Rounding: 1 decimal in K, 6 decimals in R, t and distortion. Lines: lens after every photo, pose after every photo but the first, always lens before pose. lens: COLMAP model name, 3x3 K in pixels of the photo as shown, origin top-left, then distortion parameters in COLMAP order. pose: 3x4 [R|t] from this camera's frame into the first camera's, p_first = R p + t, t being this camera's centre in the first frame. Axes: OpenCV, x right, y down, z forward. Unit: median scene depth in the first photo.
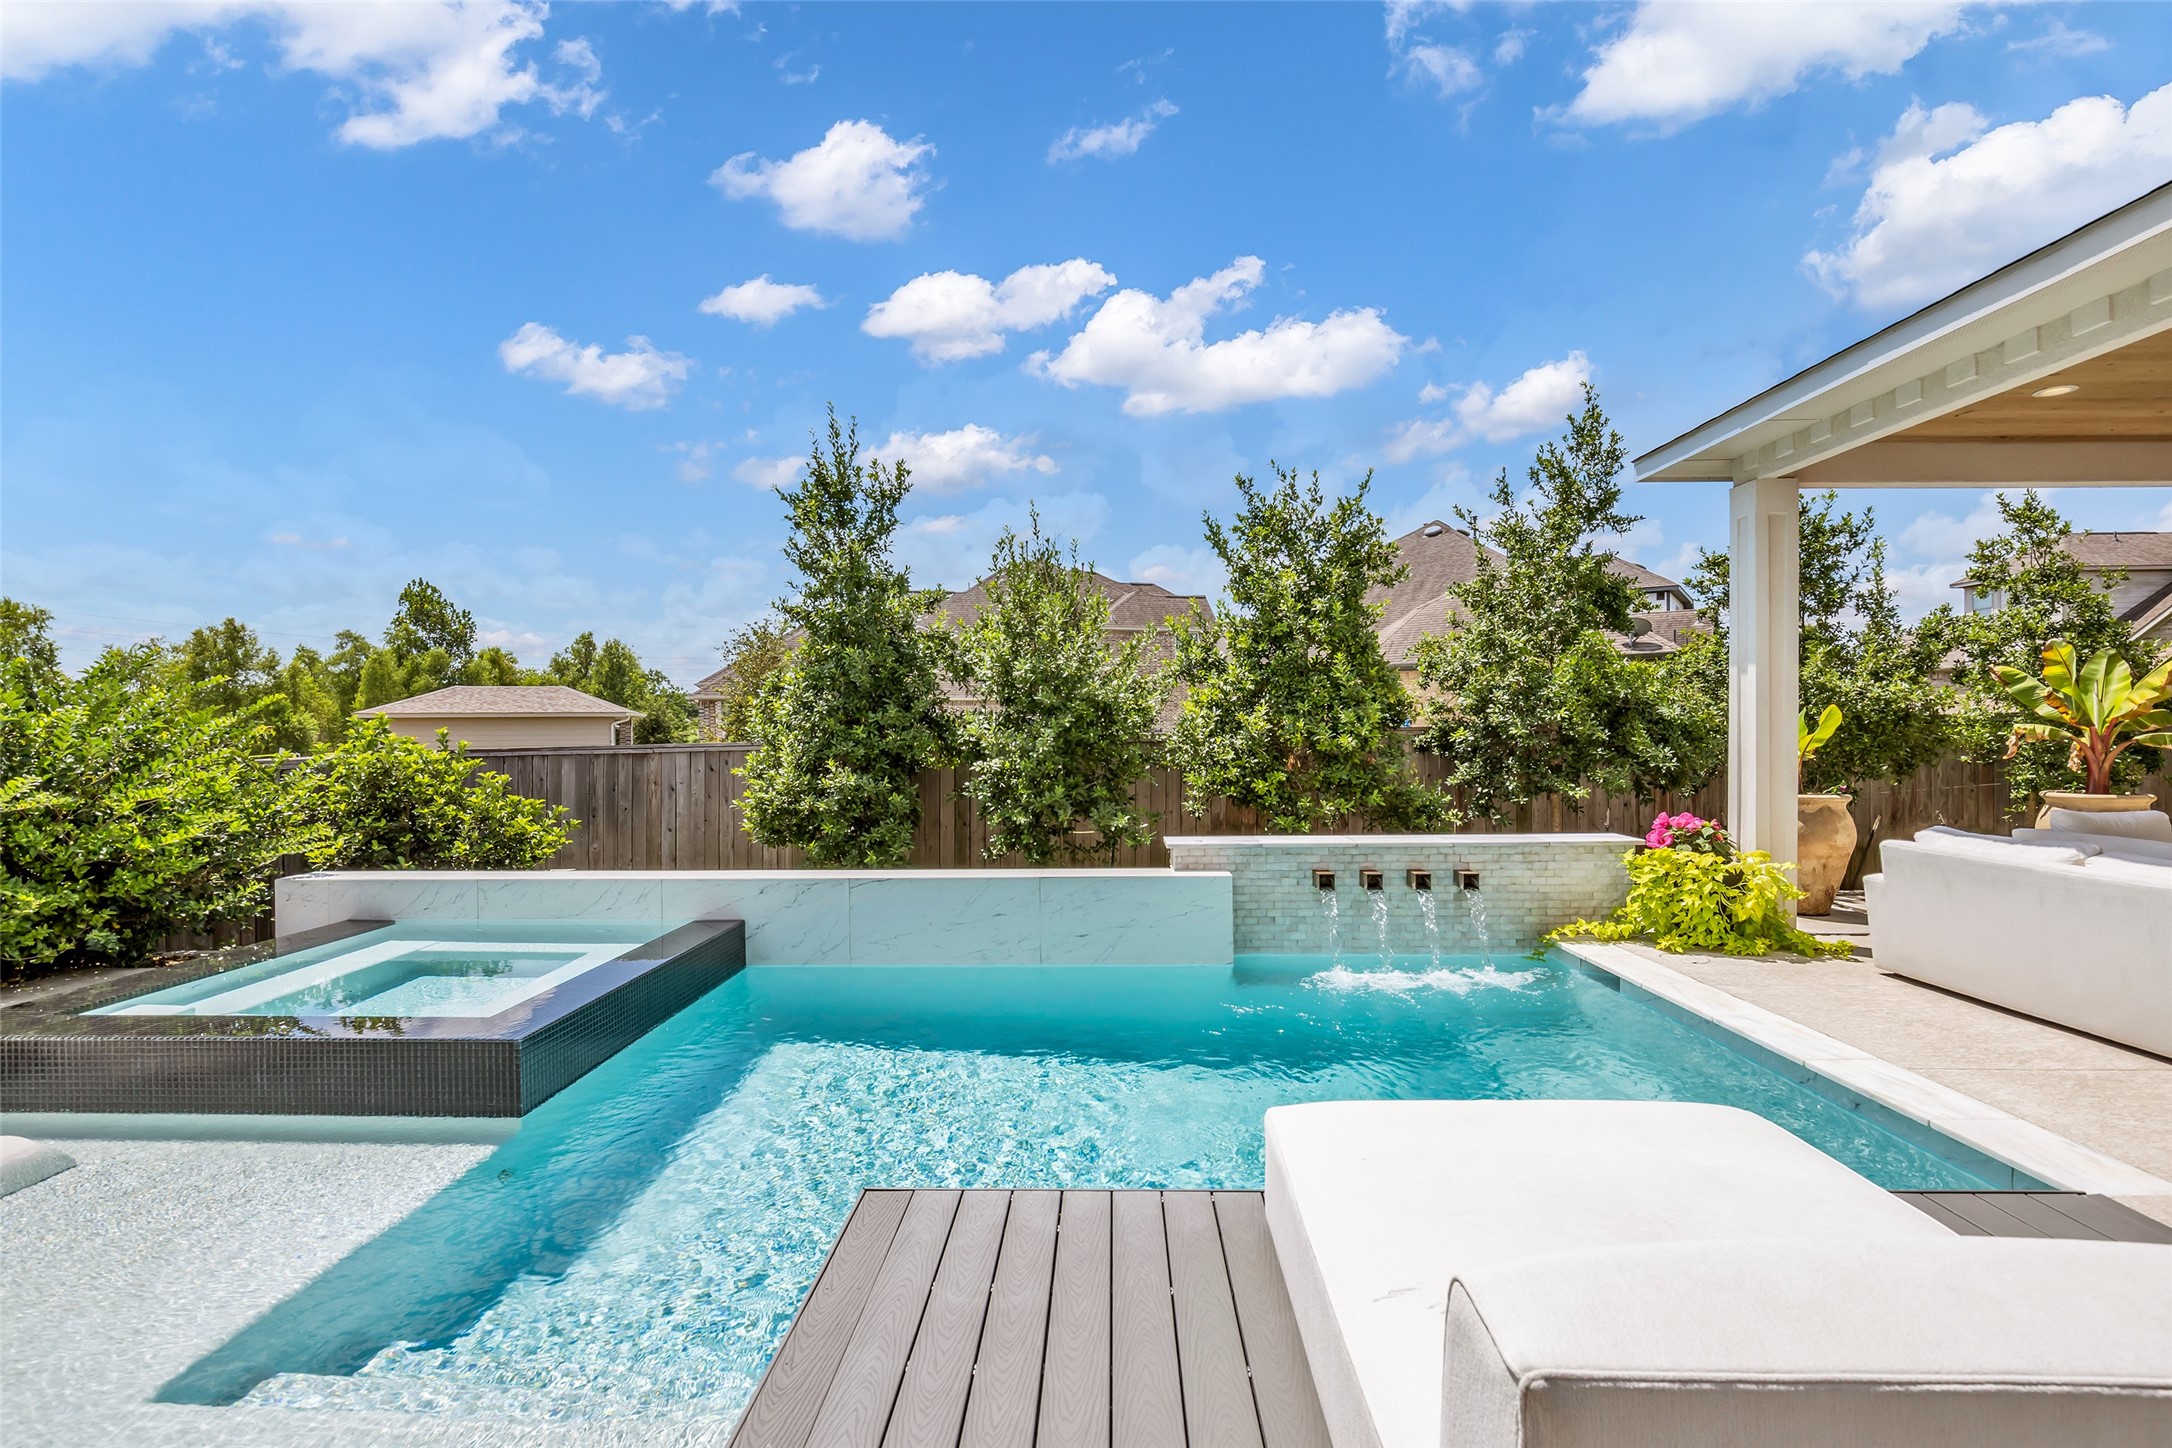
lens RADIAL K [[997.0, 0, 1080.1], [0, 997.0, 741.7], [0, 0, 1]] dist [-0.015849, 0.002004]
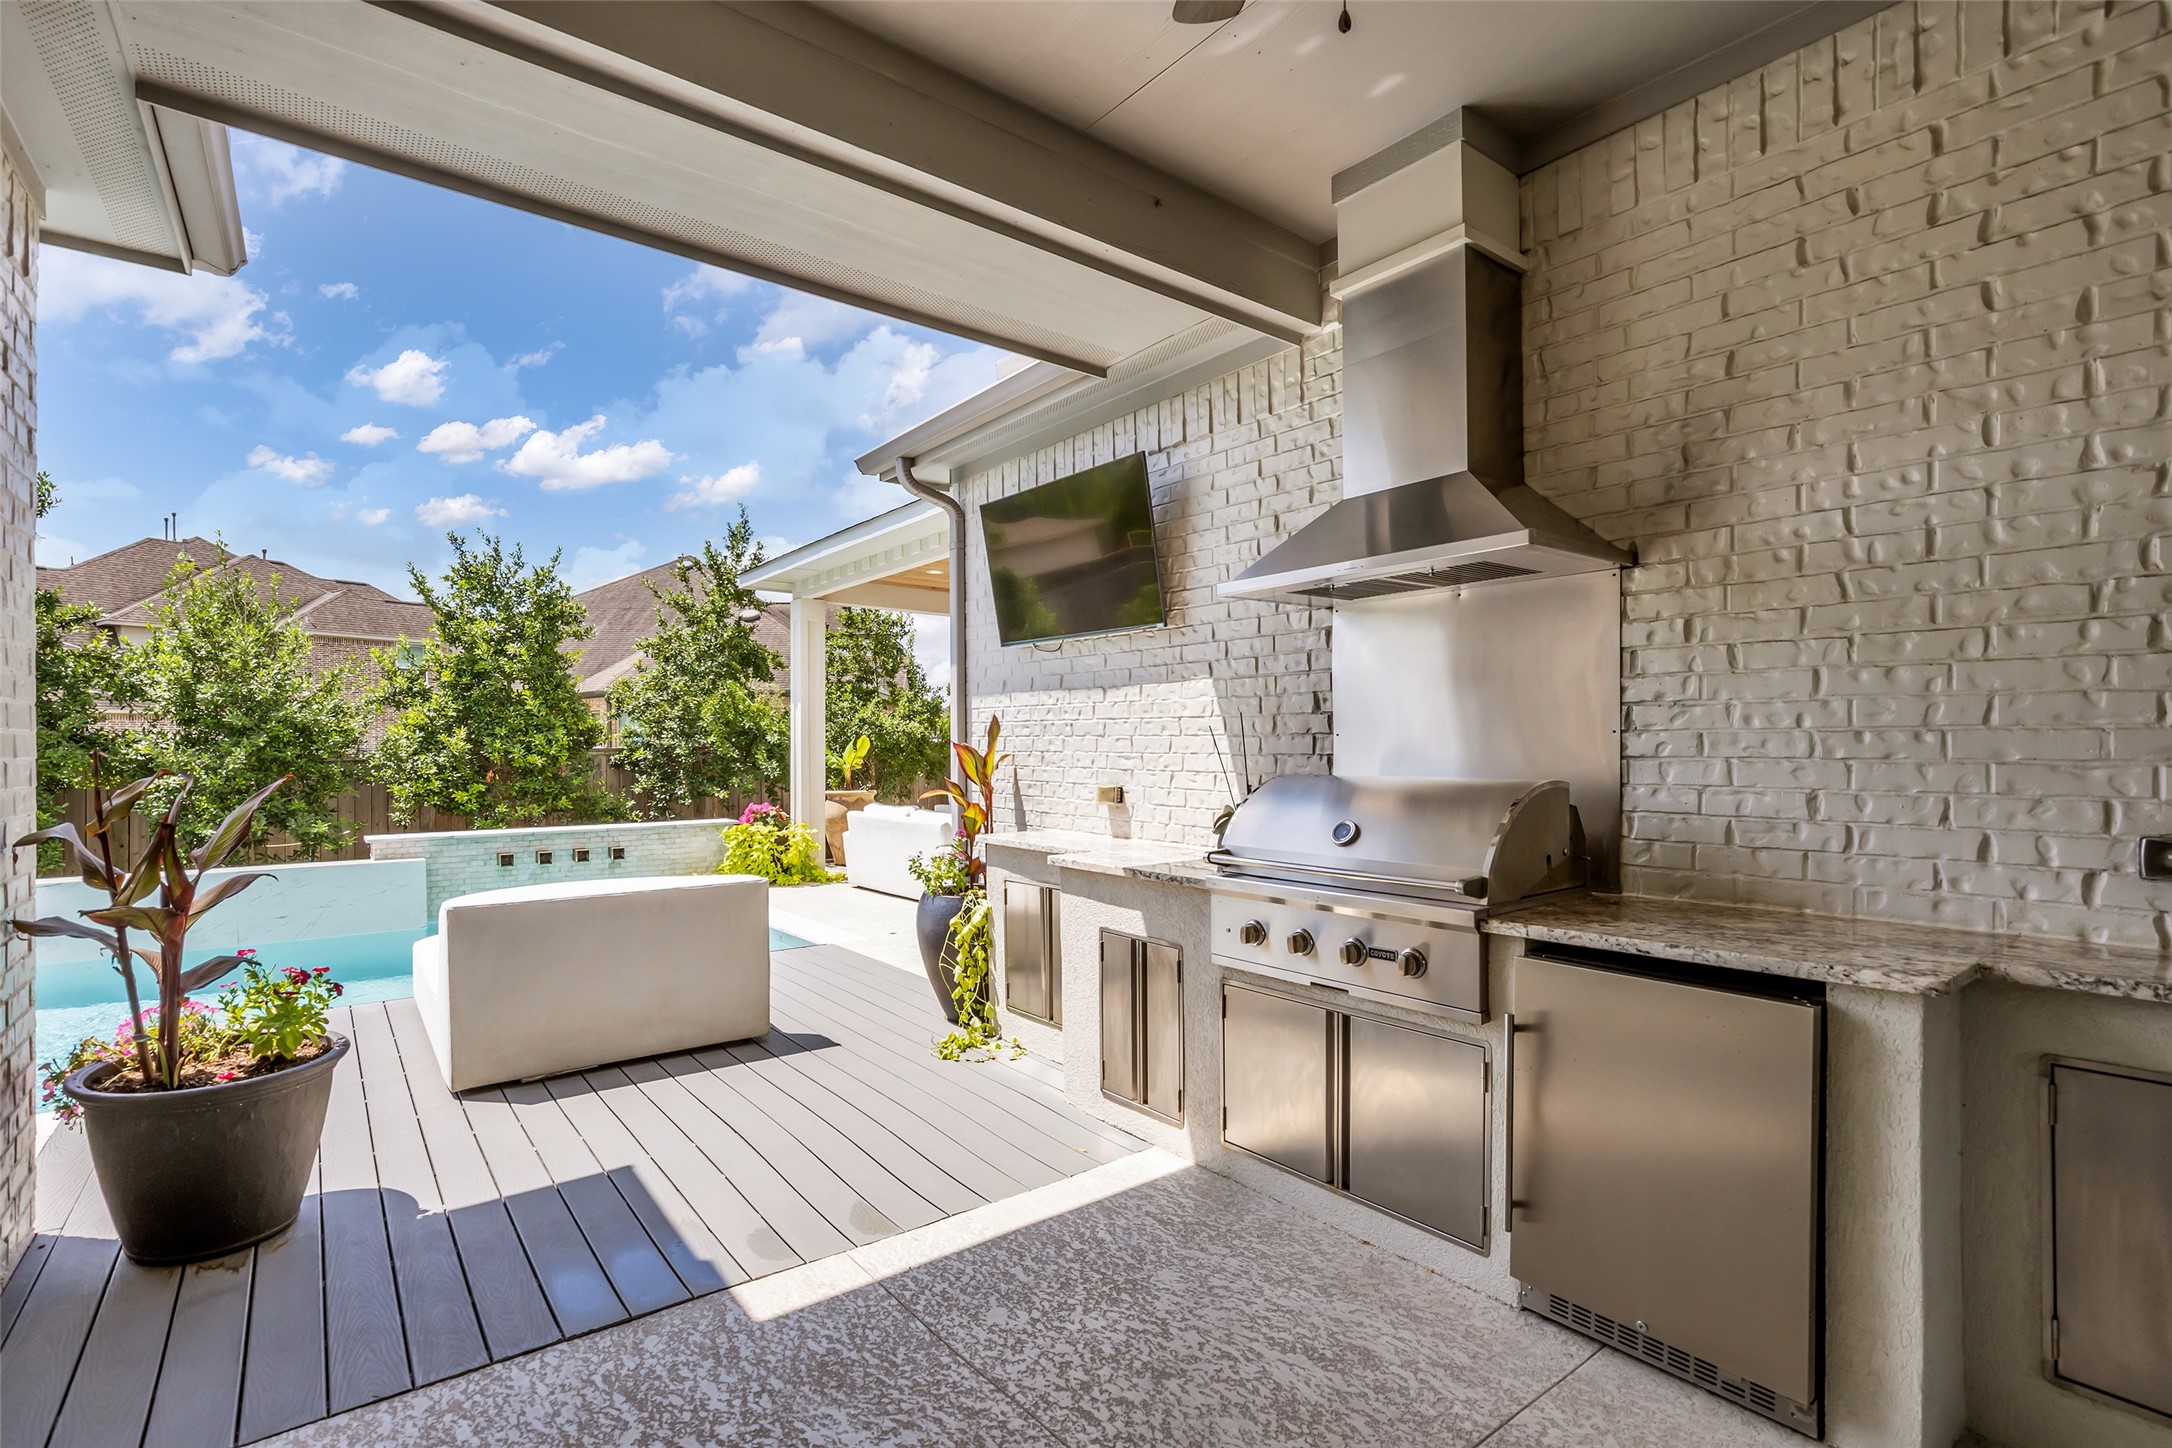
lens RADIAL K [[997.0, 0, 1077.4], [0, 997.0, 755.9], [0, 0, 1]] dist [-0.015849, 0.002004]
pose [[0.768870, 0.000215, 0.639405, -0.016403], [0.005591, 0.999959, -0.007060, 0.008661], [-0.639381, 0.009004, 0.768838, -0.416145]]
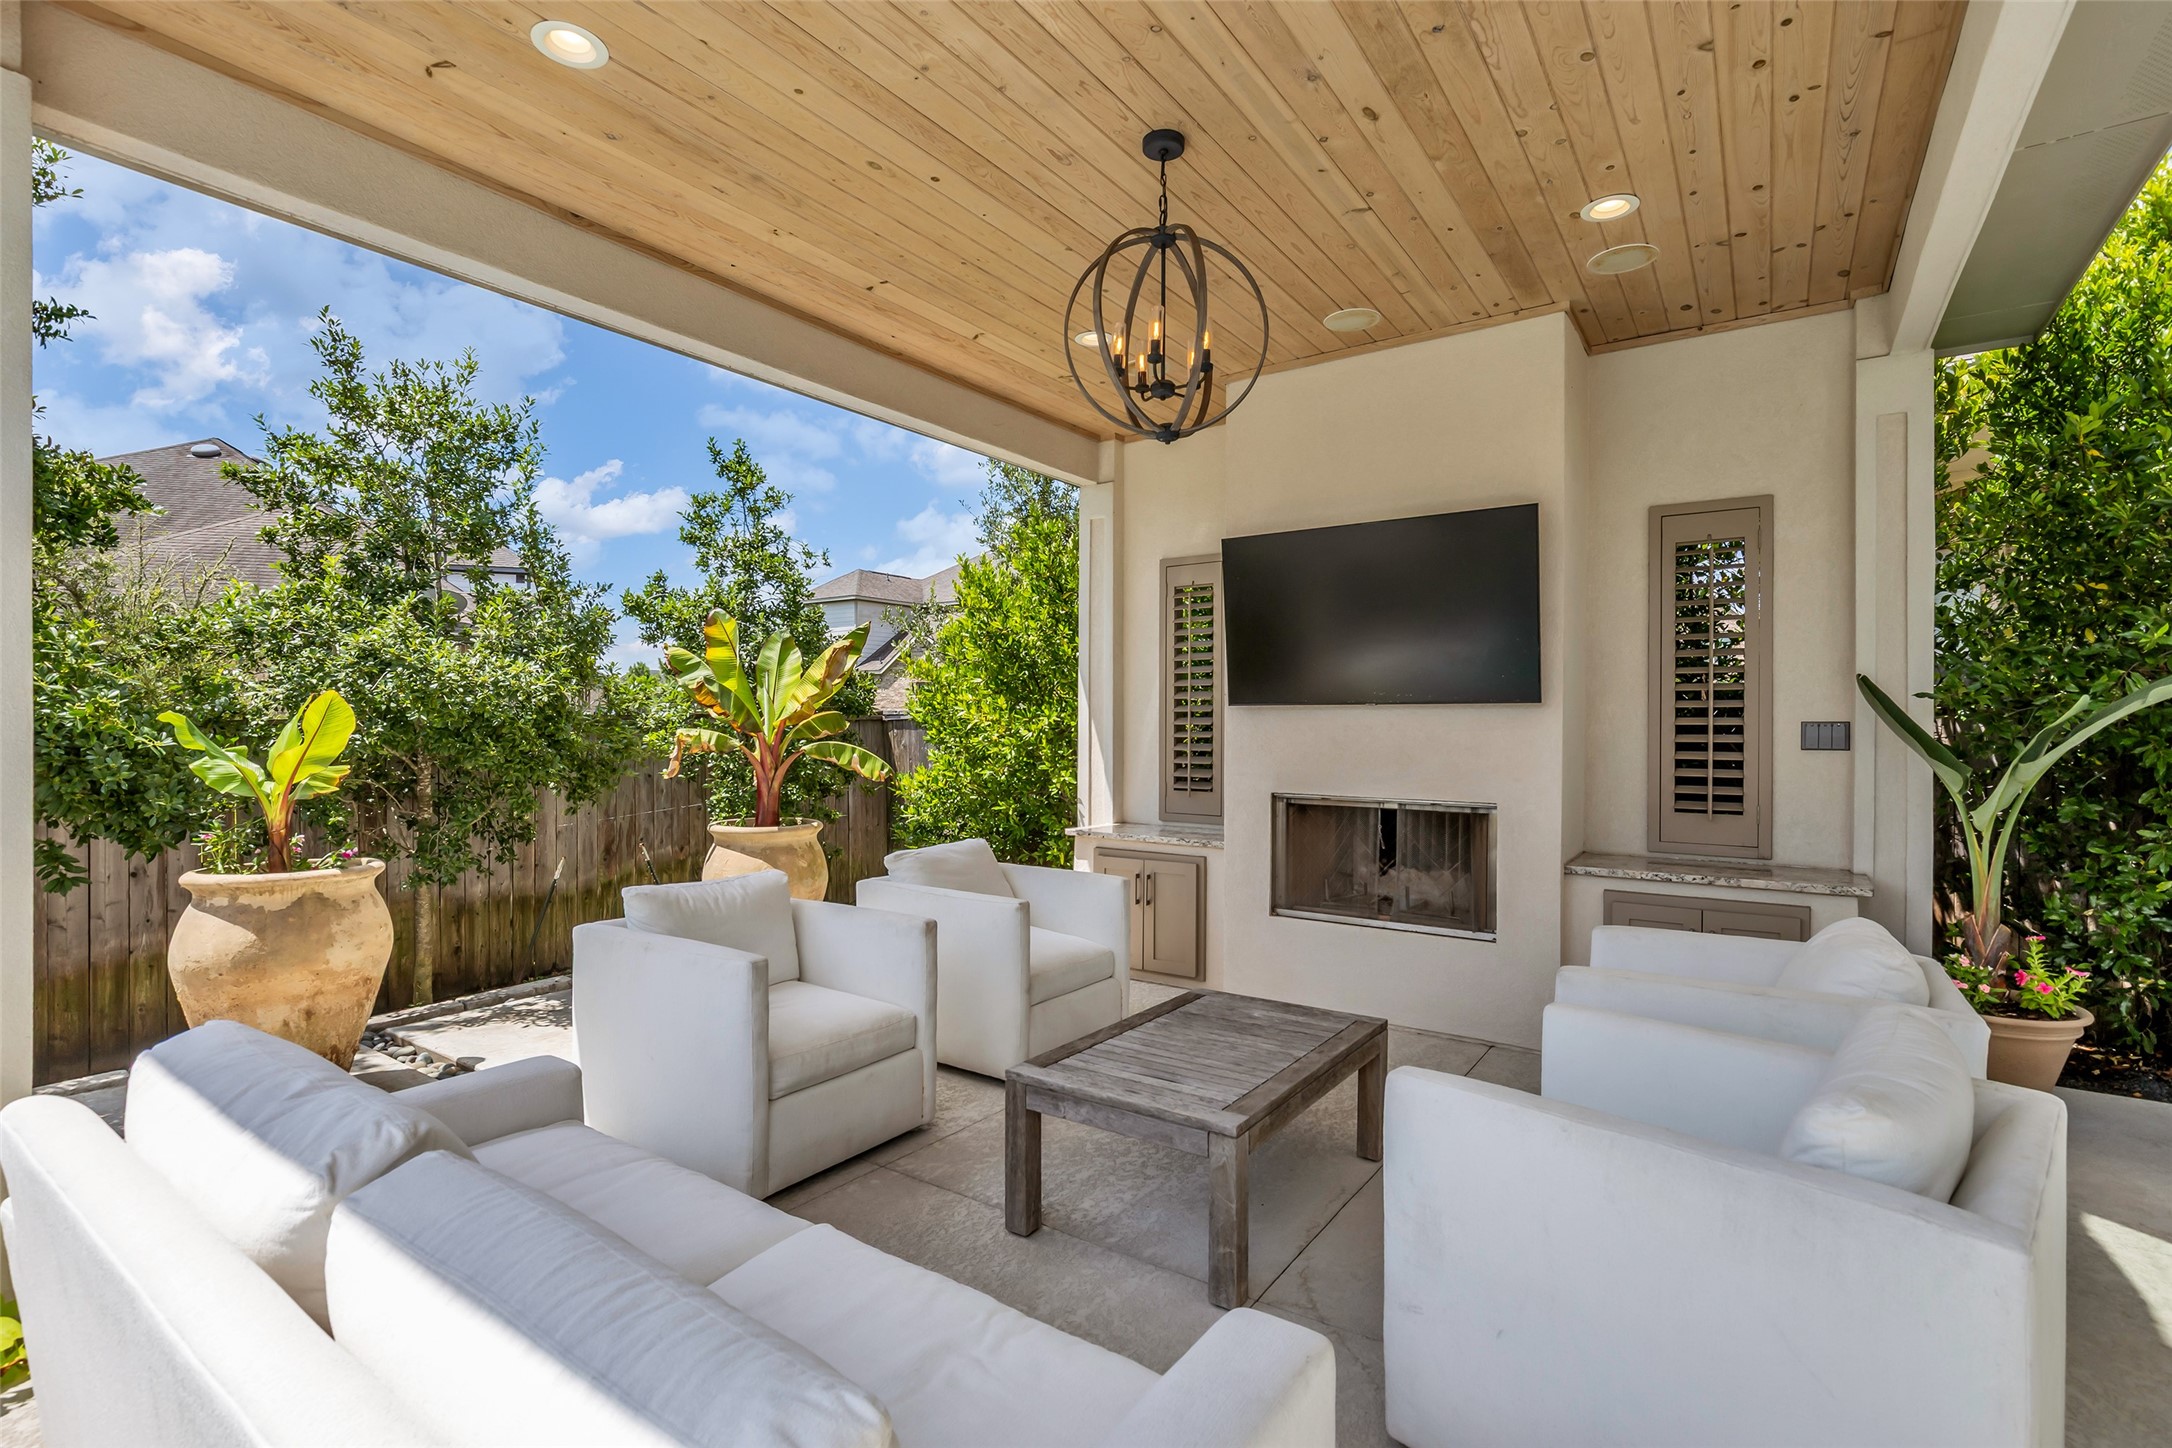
lens RADIAL K [[997.0, 0, 1101.1], [0, 997.0, 727.4], [0, 0, 1]] dist [-0.015849, 0.002004]
pose [[0.533206, 0.004953, 0.845971, 0.462764], [0.004351, 0.999954, -0.008596, -0.010789], [-0.845974, 0.008264, 0.533160, 0.335159]]
